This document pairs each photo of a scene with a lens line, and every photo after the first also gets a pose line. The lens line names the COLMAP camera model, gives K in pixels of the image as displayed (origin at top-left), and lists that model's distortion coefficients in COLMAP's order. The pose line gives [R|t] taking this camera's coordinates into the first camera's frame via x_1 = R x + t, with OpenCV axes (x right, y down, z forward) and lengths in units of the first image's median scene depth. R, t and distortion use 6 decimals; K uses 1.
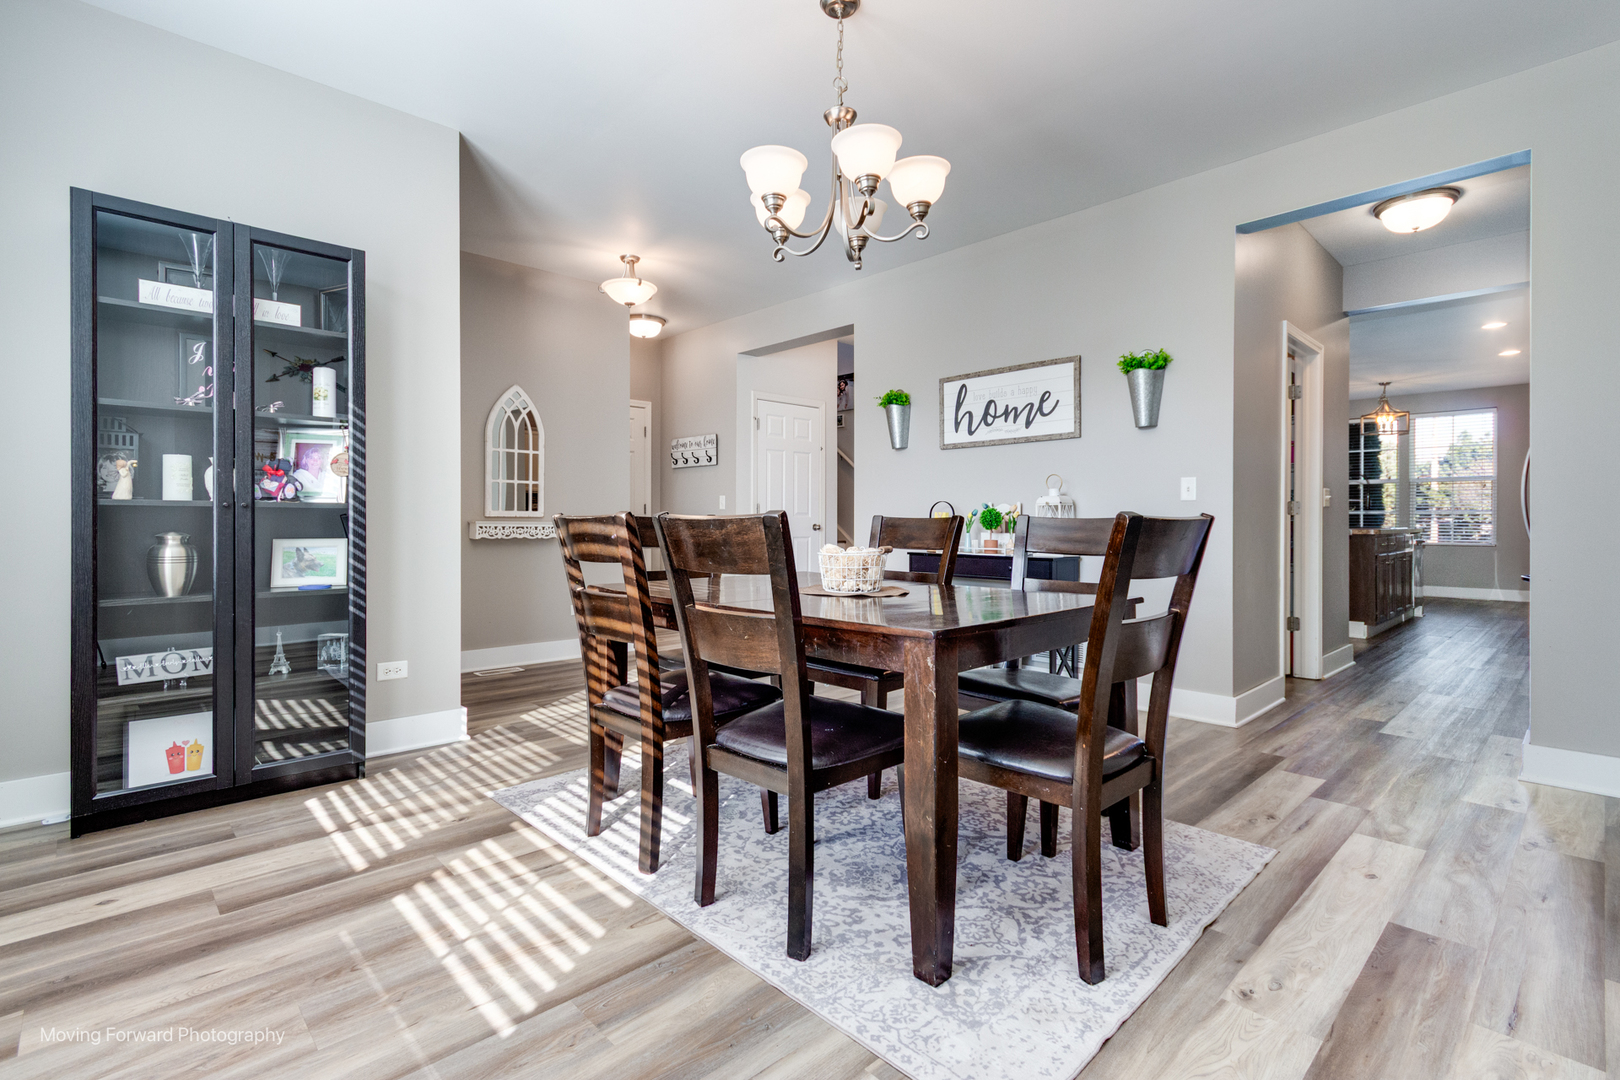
lens RADIAL K [[757.0, 0, 810.3], [0, 757.0, 530.6], [0, 0, 1]] dist [0.001556, -0.000082]
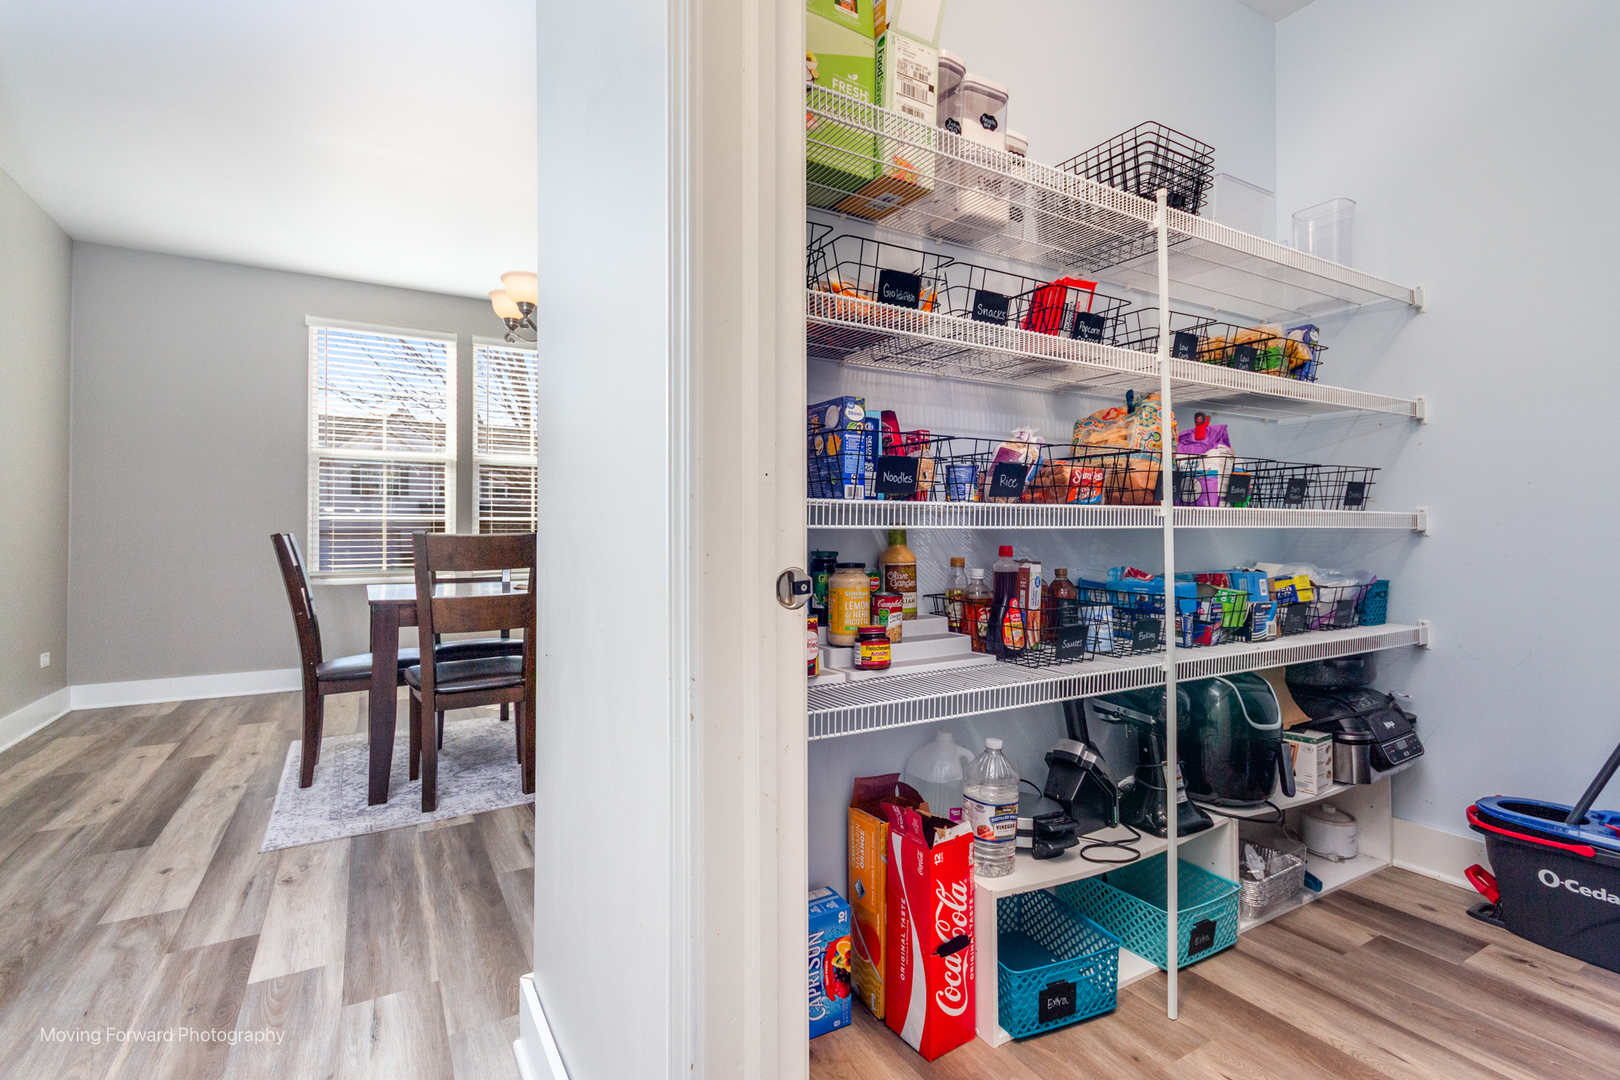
lens RADIAL K [[757.0, 0, 809.5], [0, 757.0, 535.9], [0, 0, 1]] dist [0.001556, -0.000082]
pose [[-0.229674, -0.000104, -0.973268, 1.451135], [-0.004268, 0.999990, 0.000900, -0.018561], [0.973258, 0.004361, -0.229672, 1.963128]]
